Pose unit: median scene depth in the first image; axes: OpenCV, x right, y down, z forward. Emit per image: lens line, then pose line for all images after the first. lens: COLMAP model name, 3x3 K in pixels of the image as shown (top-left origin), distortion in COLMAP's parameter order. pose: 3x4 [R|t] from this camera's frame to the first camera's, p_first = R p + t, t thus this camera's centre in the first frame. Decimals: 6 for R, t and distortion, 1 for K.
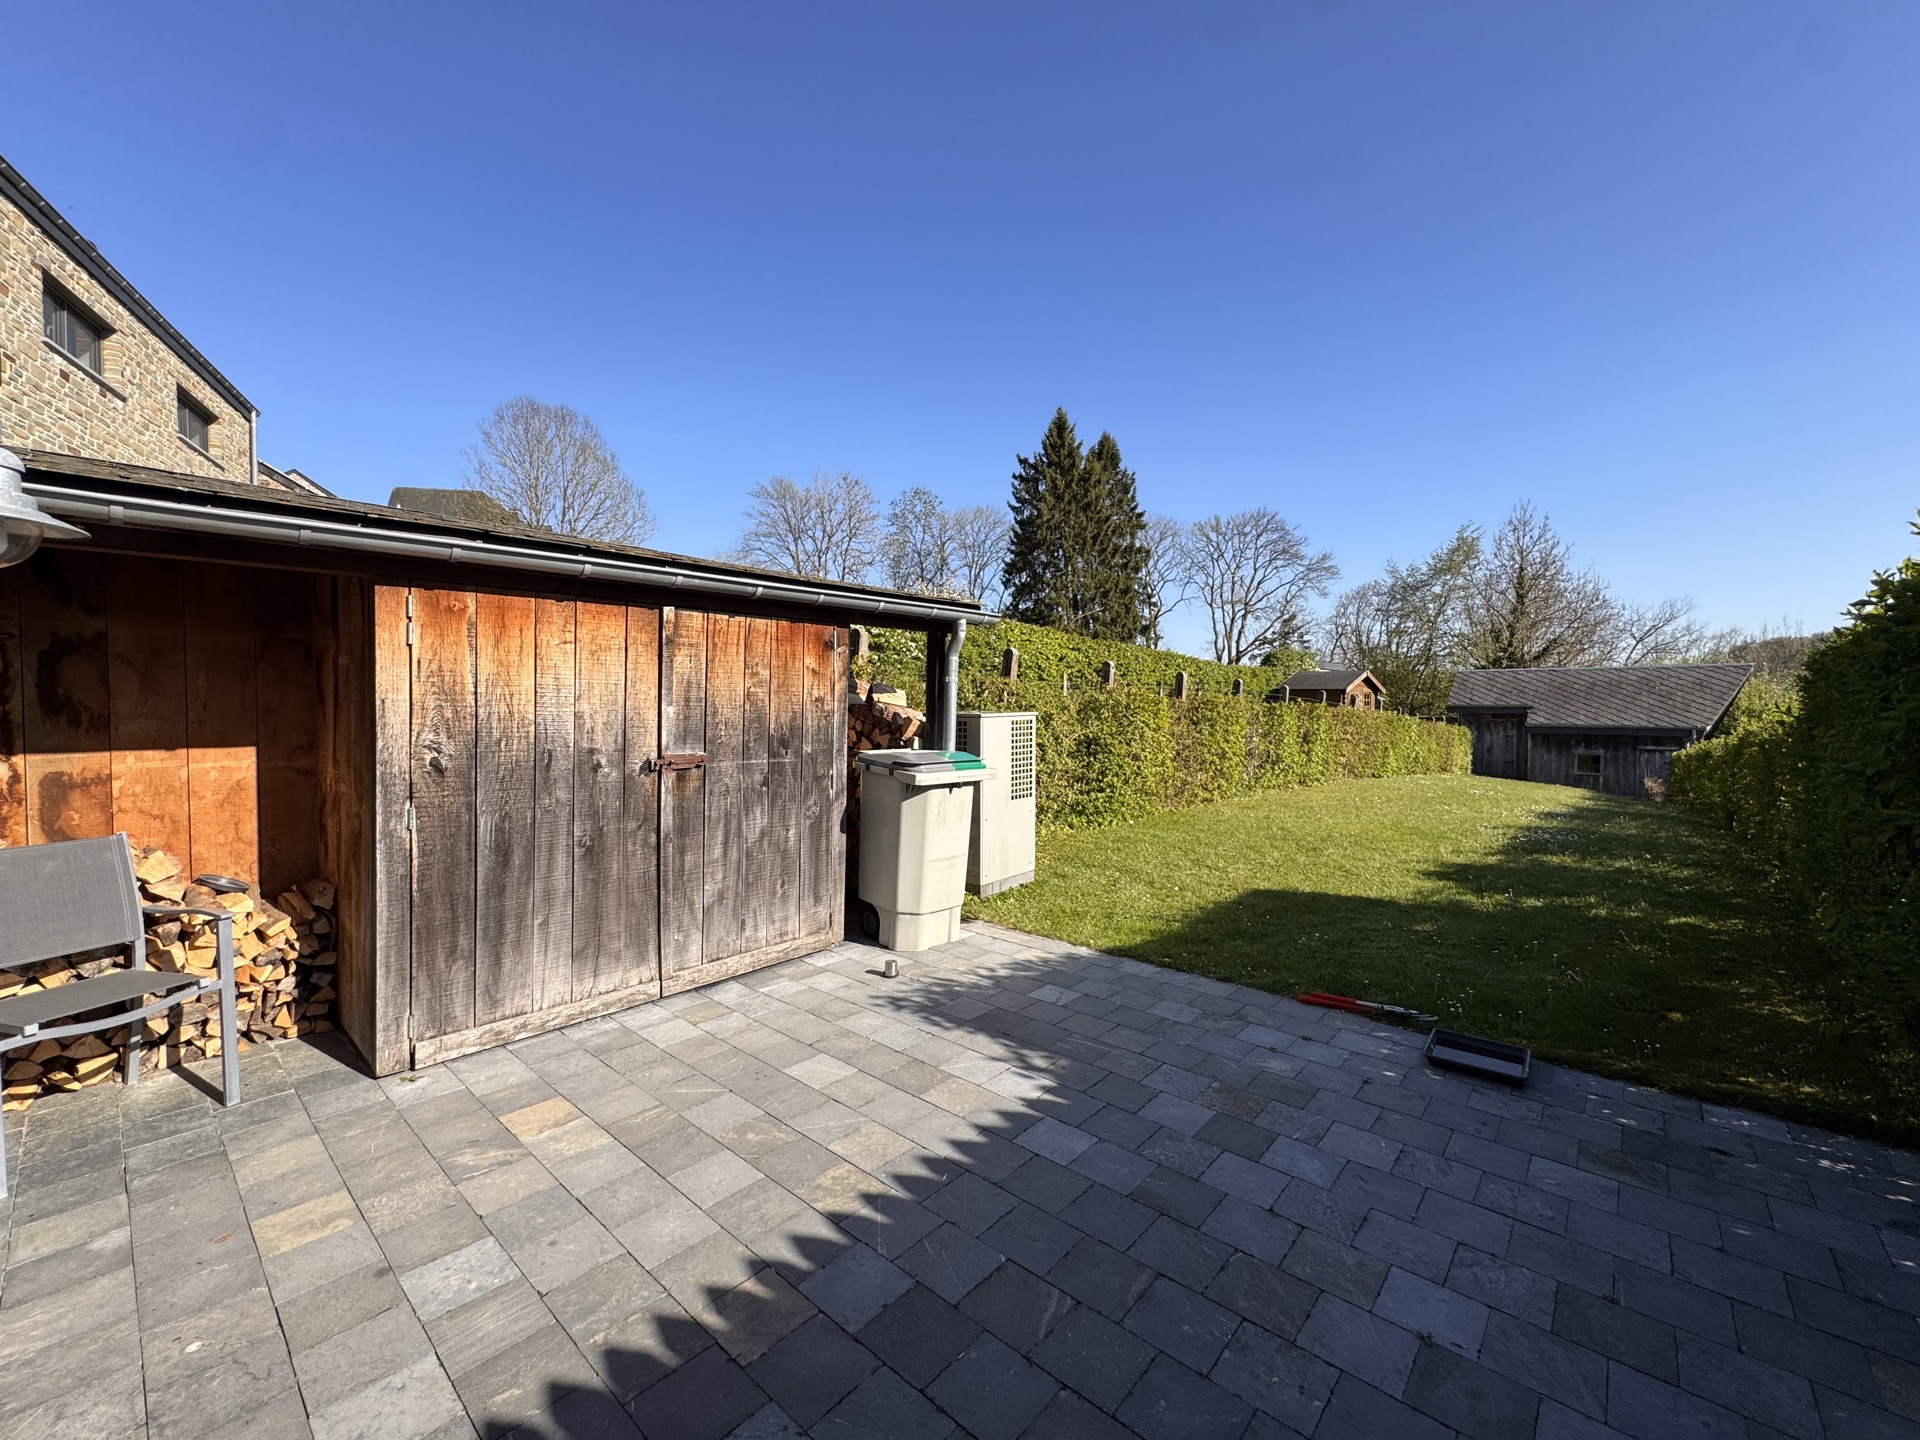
lens RADIAL K [[770.3, 0, 958.2], [0, 770.3, 713.9], [0, 0, 1]] dist [-0.003989, 0.000431]
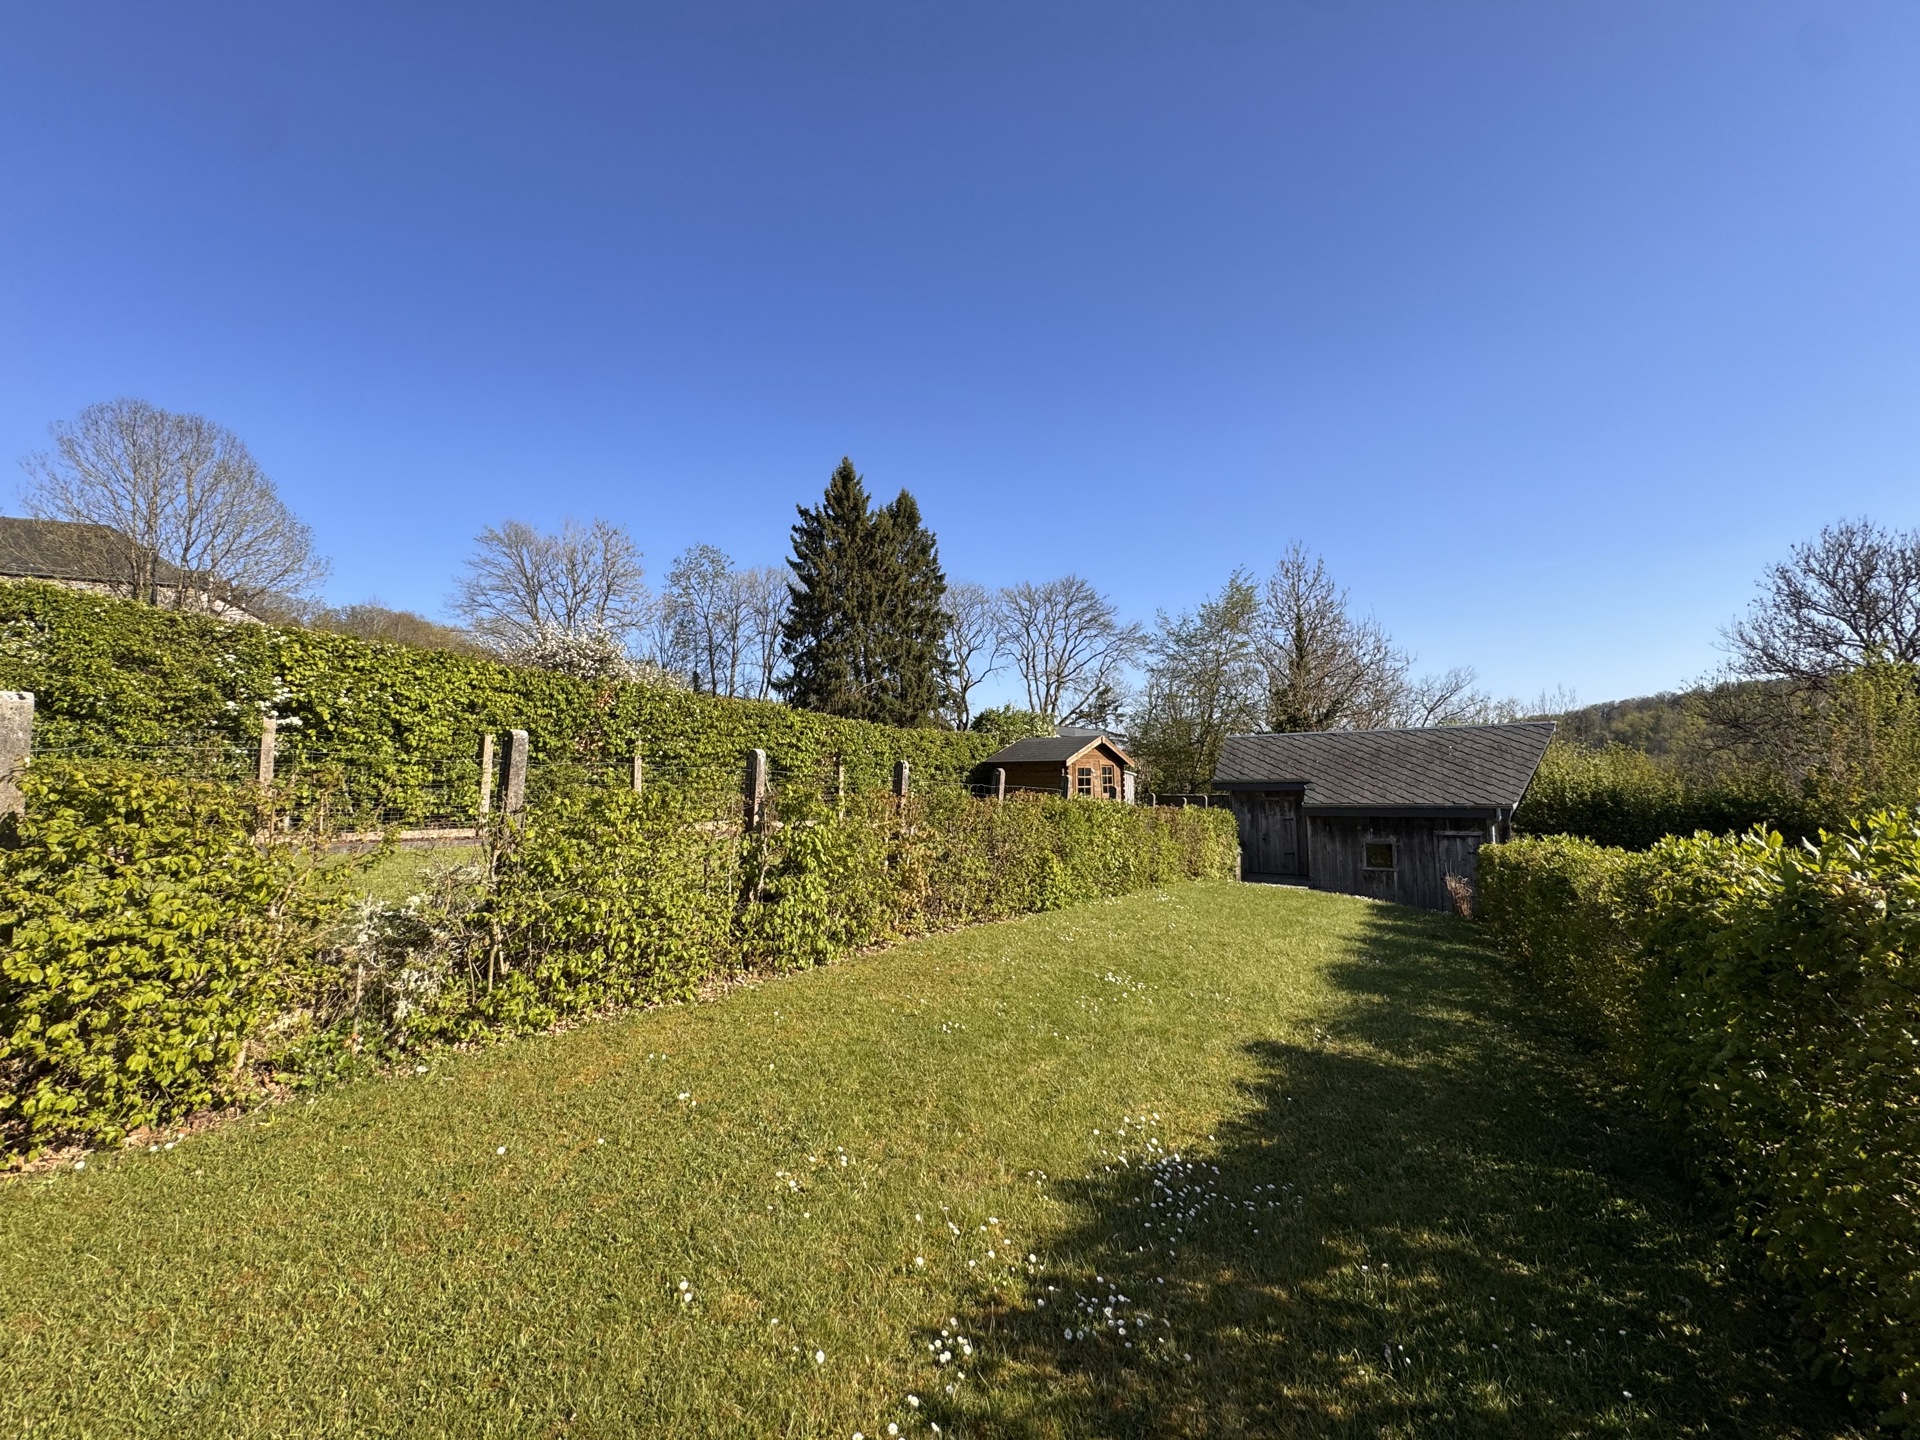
lens RADIAL K [[770.3, 0, 960.2], [0, 770.3, 709.4], [0, 0, 1]] dist [-0.003989, 0.000431]
pose [[0.985268, -0.000747, 0.171018, 0.211011], [0.019685, 0.993840, -0.109066, -0.002592], [-0.169883, 0.110826, 0.979213, 0.232088]]
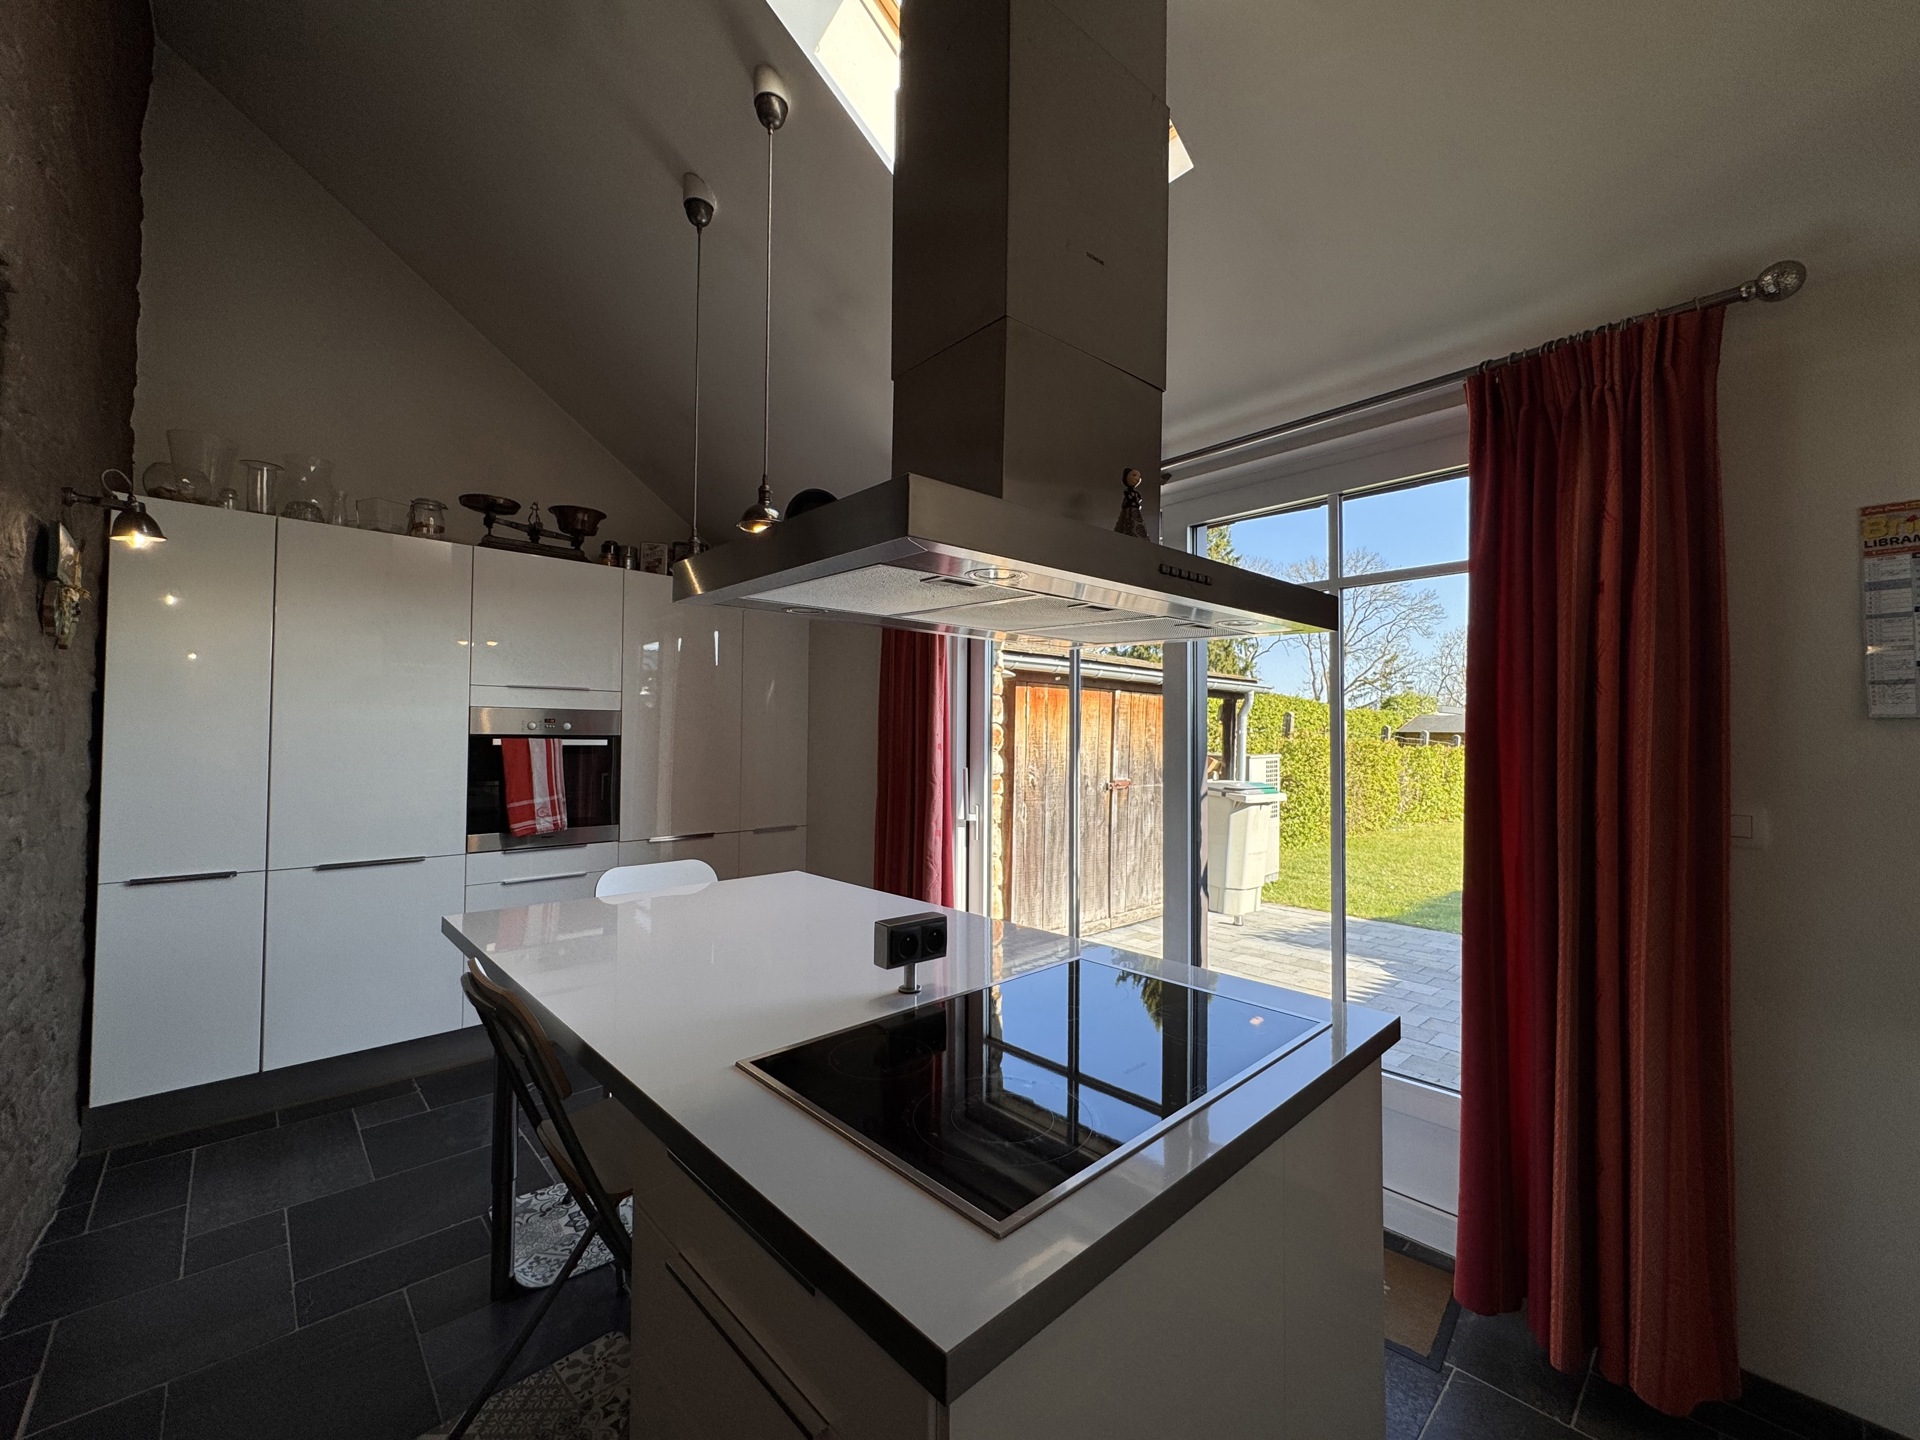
lens RADIAL K [[770.3, 0, 957.6], [0, 770.3, 730.7], [0, 0, 1]] dist [-0.003989, 0.000431]
pose [[0.995407, 0.006617, -0.095504, -0.068587], [-0.009179, 0.999609, -0.026408, -0.000701], [0.095292, 0.027163, 0.995079, -0.082587]]
